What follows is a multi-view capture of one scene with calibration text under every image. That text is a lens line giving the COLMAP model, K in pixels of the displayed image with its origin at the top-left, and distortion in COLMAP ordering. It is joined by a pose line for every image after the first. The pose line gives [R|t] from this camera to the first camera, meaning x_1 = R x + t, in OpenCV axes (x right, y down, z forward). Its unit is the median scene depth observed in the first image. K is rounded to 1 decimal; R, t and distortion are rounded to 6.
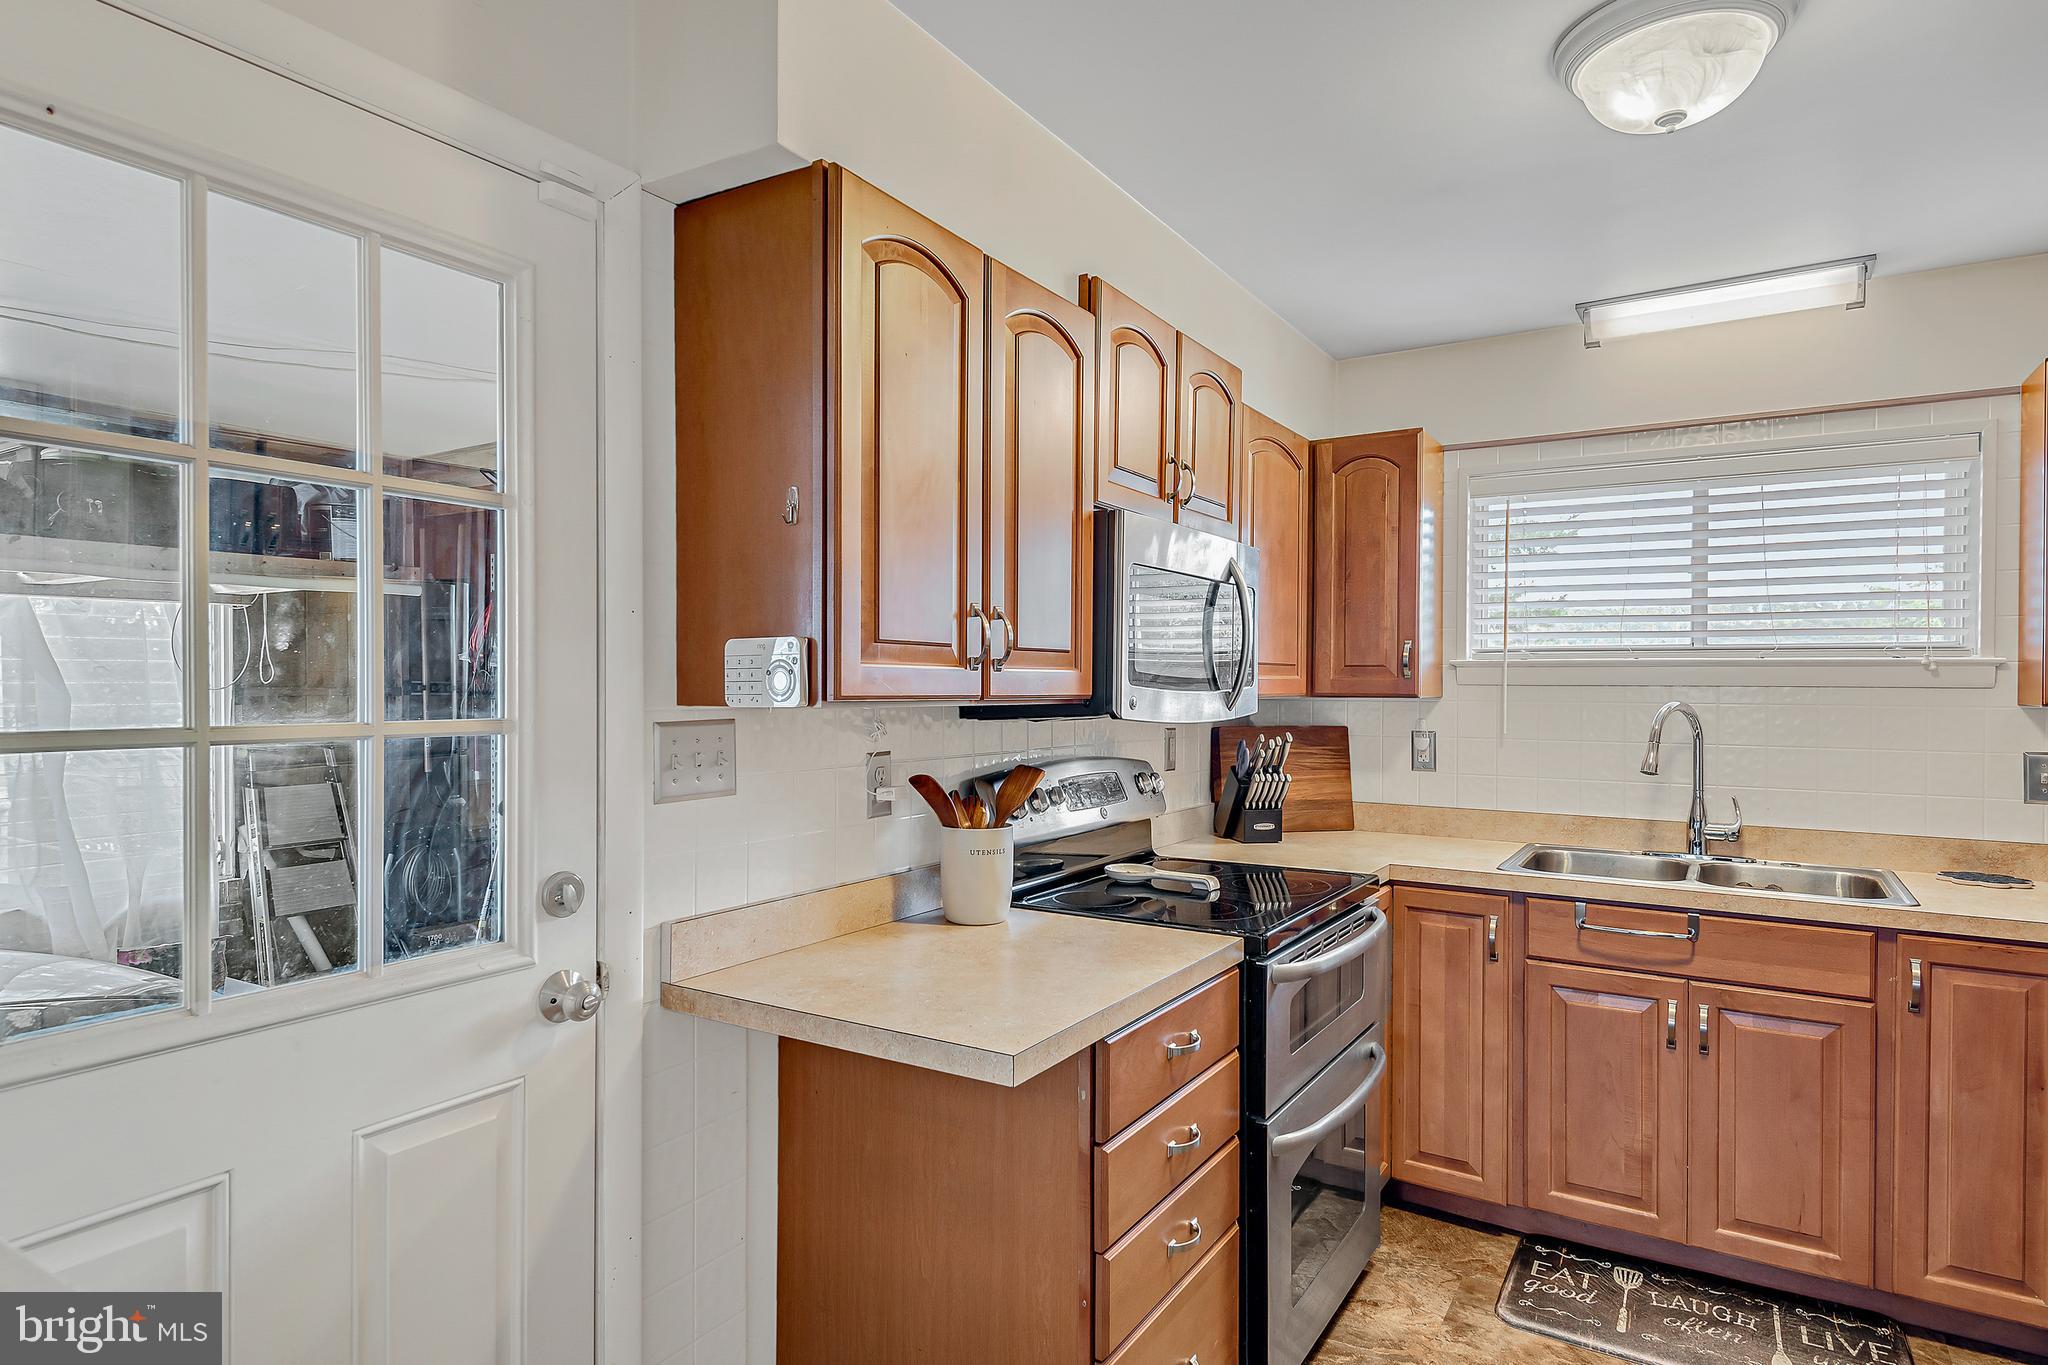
lens RADIAL K [[1121.2, 0, 1019.9], [0, 1121.2, 679.9], [0, 0, 1]] dist [0.002825, 0.001635]
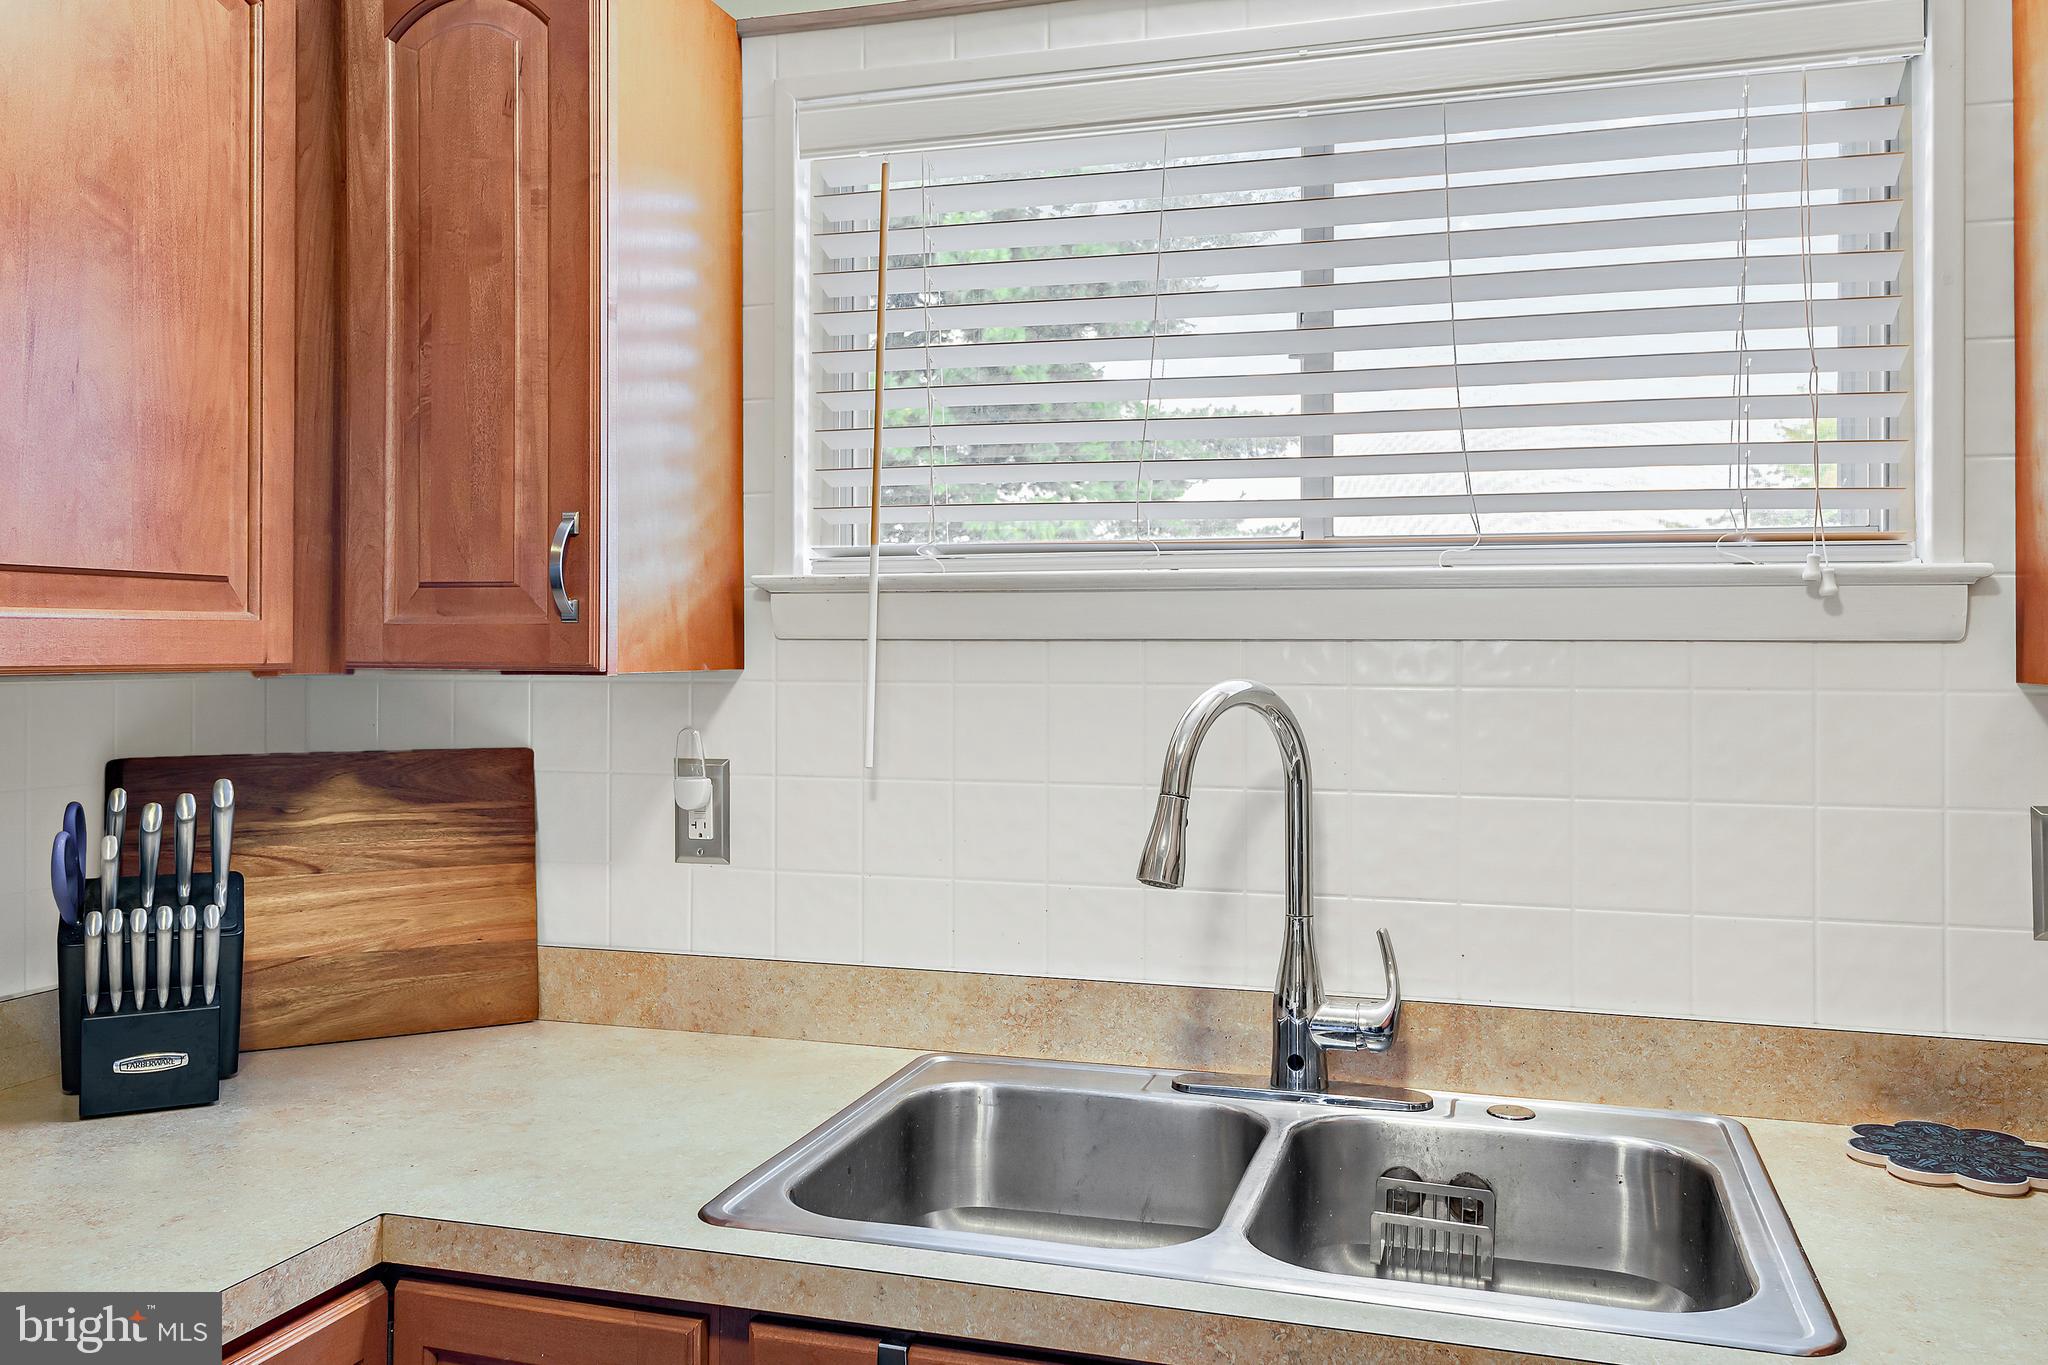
lens RADIAL K [[1624.9, 0, 1037.5], [0, 1624.9, 640.4], [0, 0, 1]] dist [0.015766, 0.006170]
pose [[0.959547, -0.001520, 0.281544, 0.368260], [0.002533, 0.999992, -0.003234, 0.007689], [-0.281536, 0.003816, 0.959543, 0.503786]]
